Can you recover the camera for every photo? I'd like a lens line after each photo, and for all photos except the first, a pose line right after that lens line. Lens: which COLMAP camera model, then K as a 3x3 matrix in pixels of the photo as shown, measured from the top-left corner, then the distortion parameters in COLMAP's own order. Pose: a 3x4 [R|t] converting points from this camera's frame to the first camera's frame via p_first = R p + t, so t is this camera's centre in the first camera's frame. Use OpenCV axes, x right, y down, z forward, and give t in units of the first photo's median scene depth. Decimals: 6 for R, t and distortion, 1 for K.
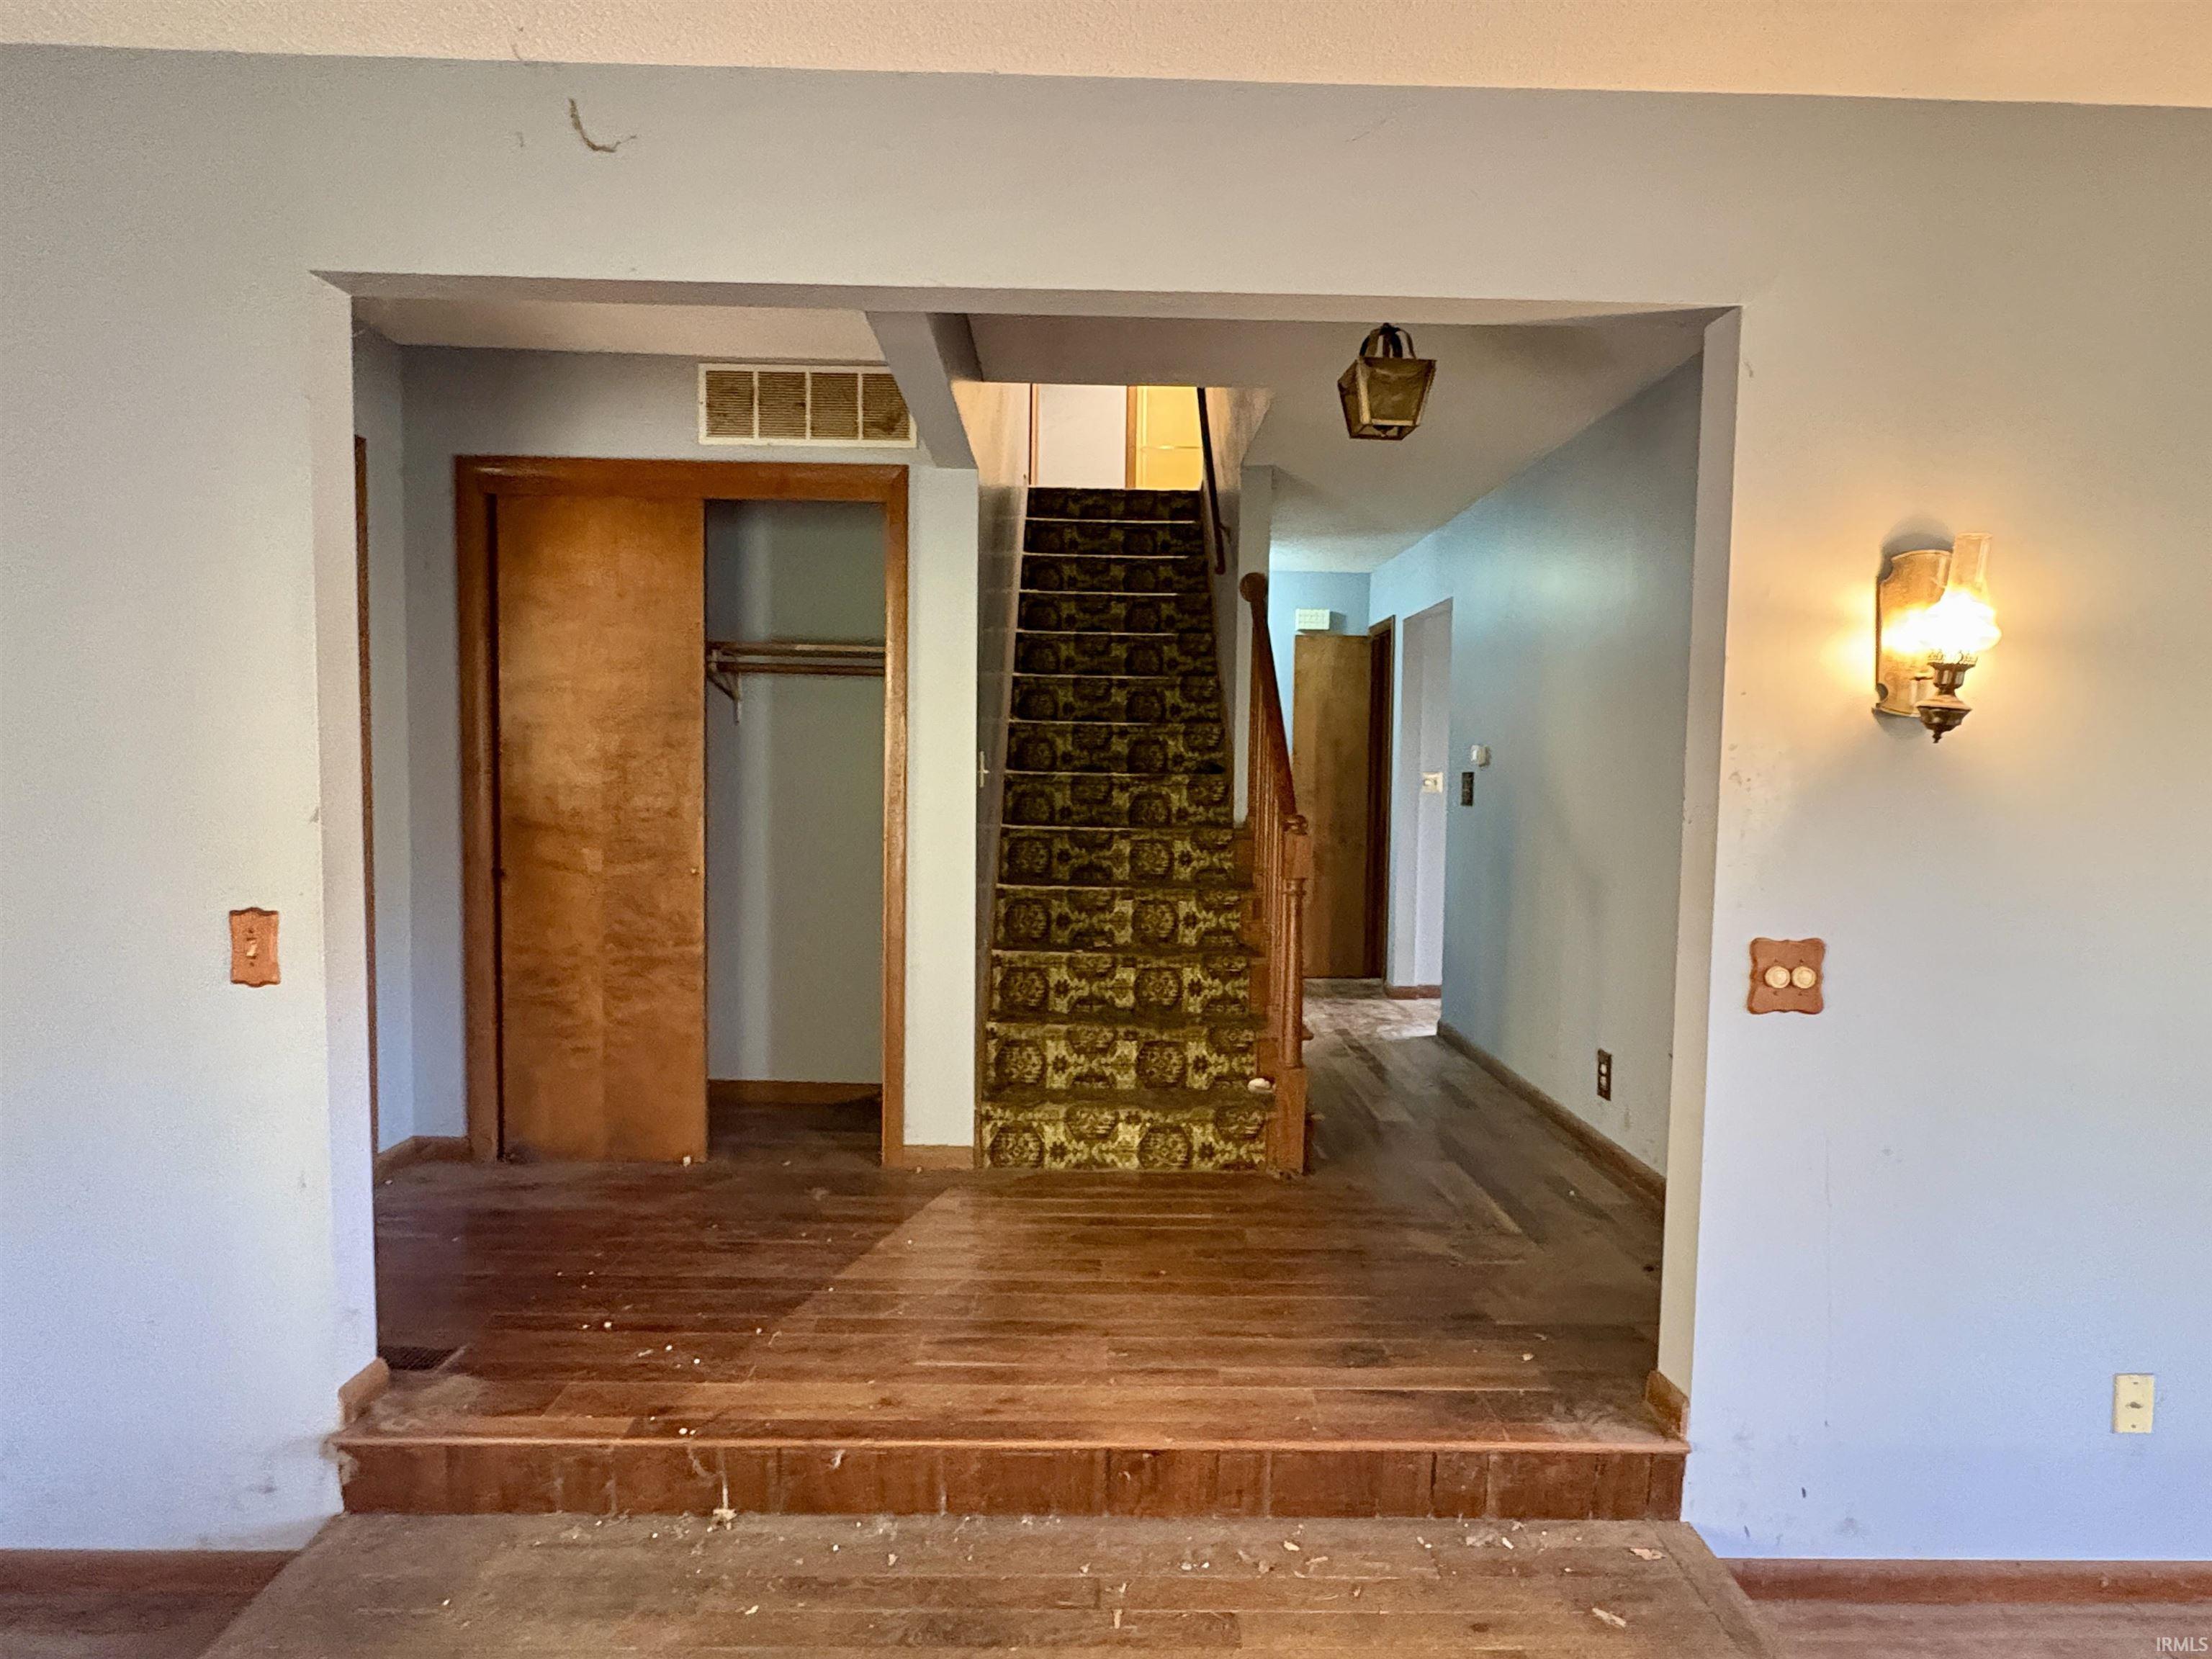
lens RADIAL K [[1142.1, 0, 1106.0], [0, 1142.1, 829.5], [0, 0, 1]] dist [0.000294, 0.000374]
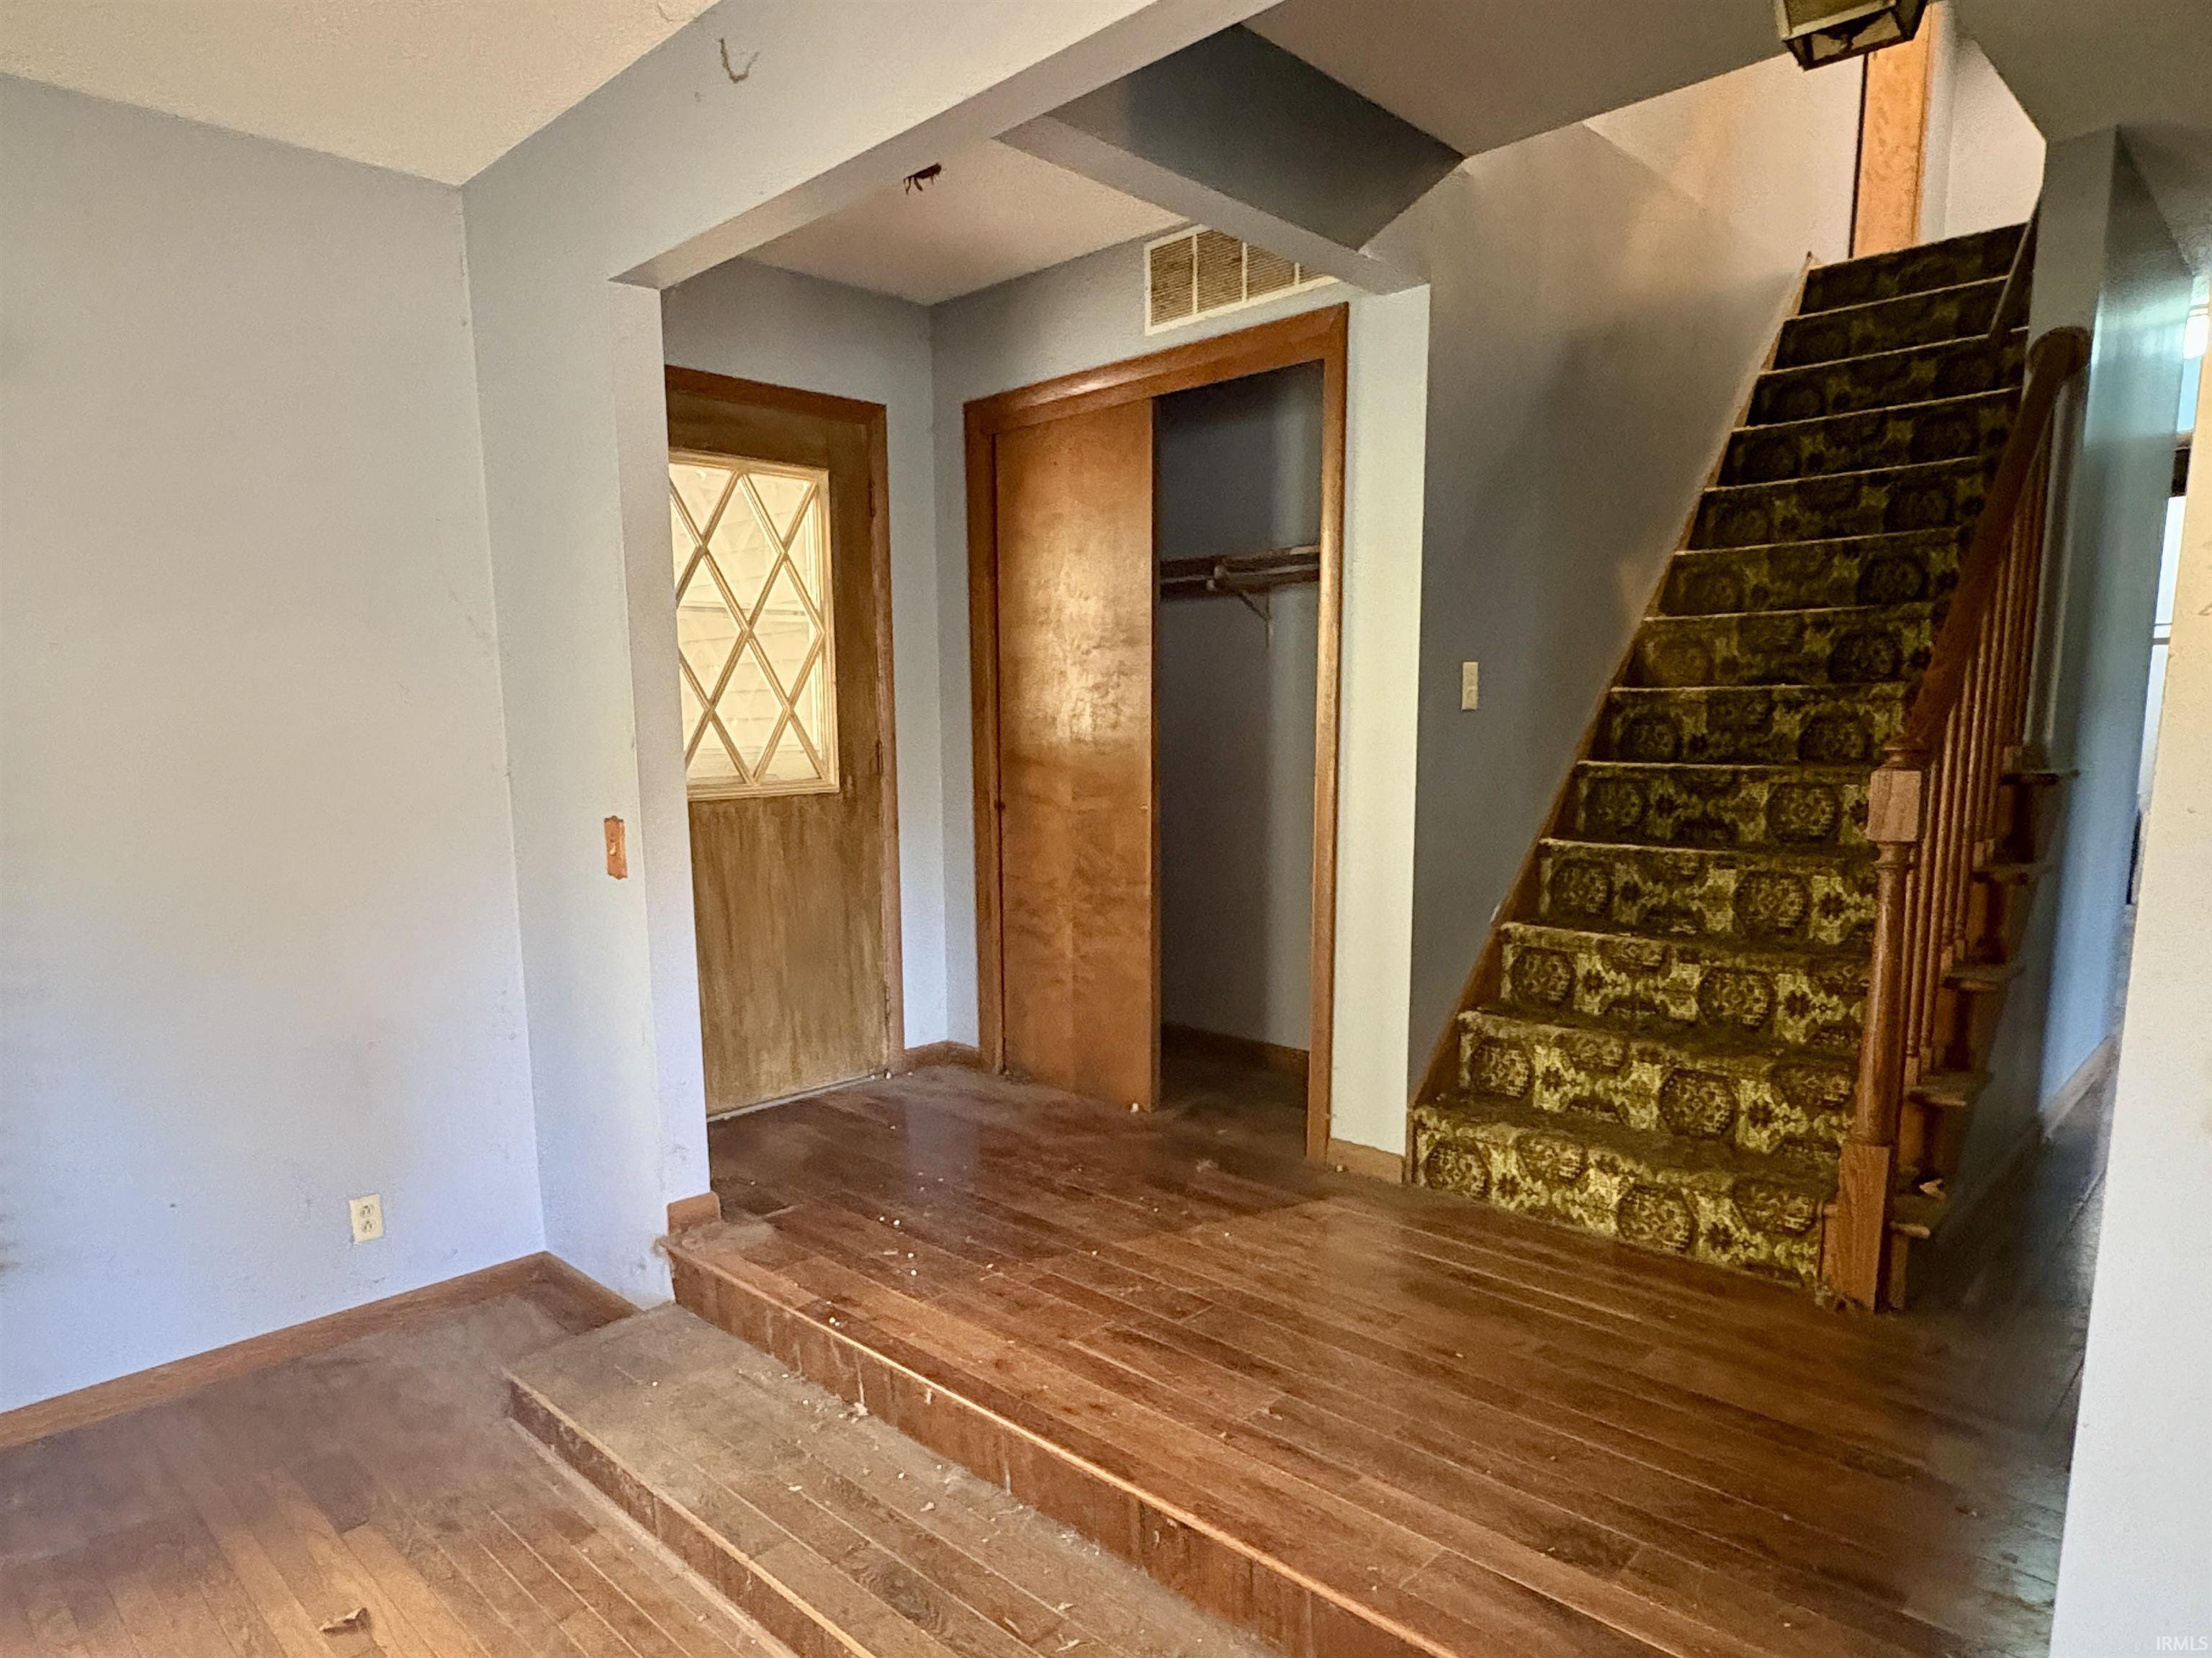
lens RADIAL K [[1320.3, 0, 1102.6], [0, 1320.3, 914.6], [0, 0, 1]] dist [-0.001016, 0.001248]
pose [[0.700379, 0.078144, -0.709480, 0.380576], [-0.008358, 0.994819, 0.101322, 0.013477], [0.713722, -0.065034, 0.697403, 0.202131]]
